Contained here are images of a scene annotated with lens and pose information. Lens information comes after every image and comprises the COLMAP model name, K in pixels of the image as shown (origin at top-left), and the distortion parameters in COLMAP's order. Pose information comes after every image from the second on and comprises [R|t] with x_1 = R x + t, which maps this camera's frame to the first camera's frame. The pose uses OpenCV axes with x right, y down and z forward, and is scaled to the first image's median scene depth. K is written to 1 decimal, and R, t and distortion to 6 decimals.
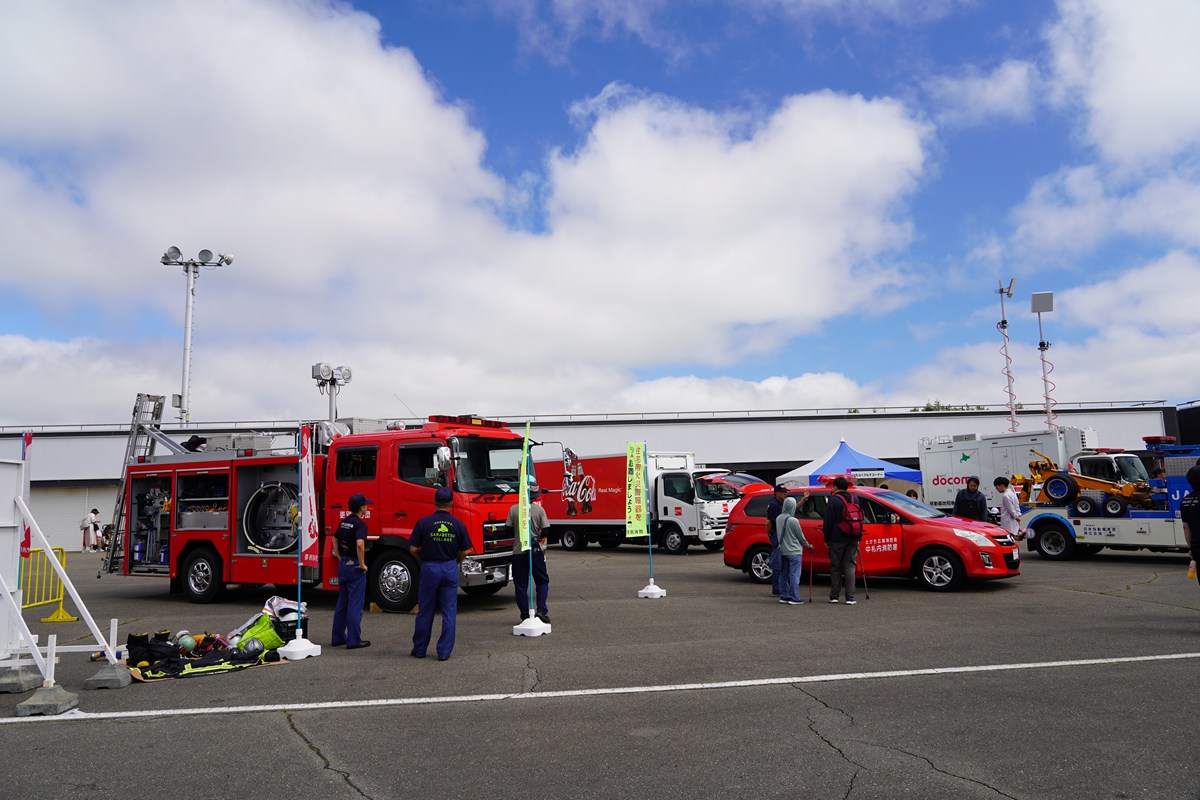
lens RADIAL K [[808.6, 0, 600.0], [0, 808.6, 400.0], [0, 0, 1]] dist [-0.021669, 0.001382]
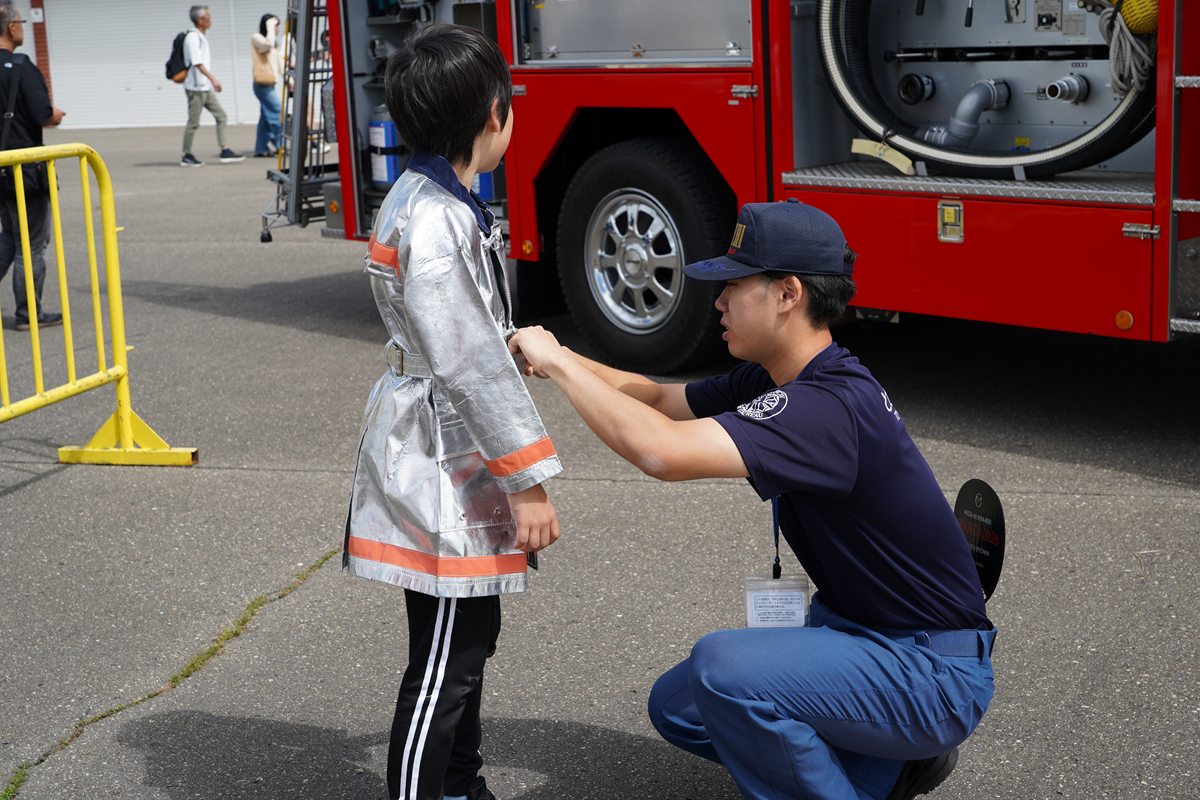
lens RADIAL K [[2054.4, 0, 600.0], [0, 2054.4, 400.0], [0, 0, 1]] dist [0.018462, 0.070298]
pose [[0.922401, 0.058700, -0.381747, -0.277635], [0.064180, 0.951348, 0.301360, 0.076261], [0.380864, -0.302475, 0.873757, 0.461707]]
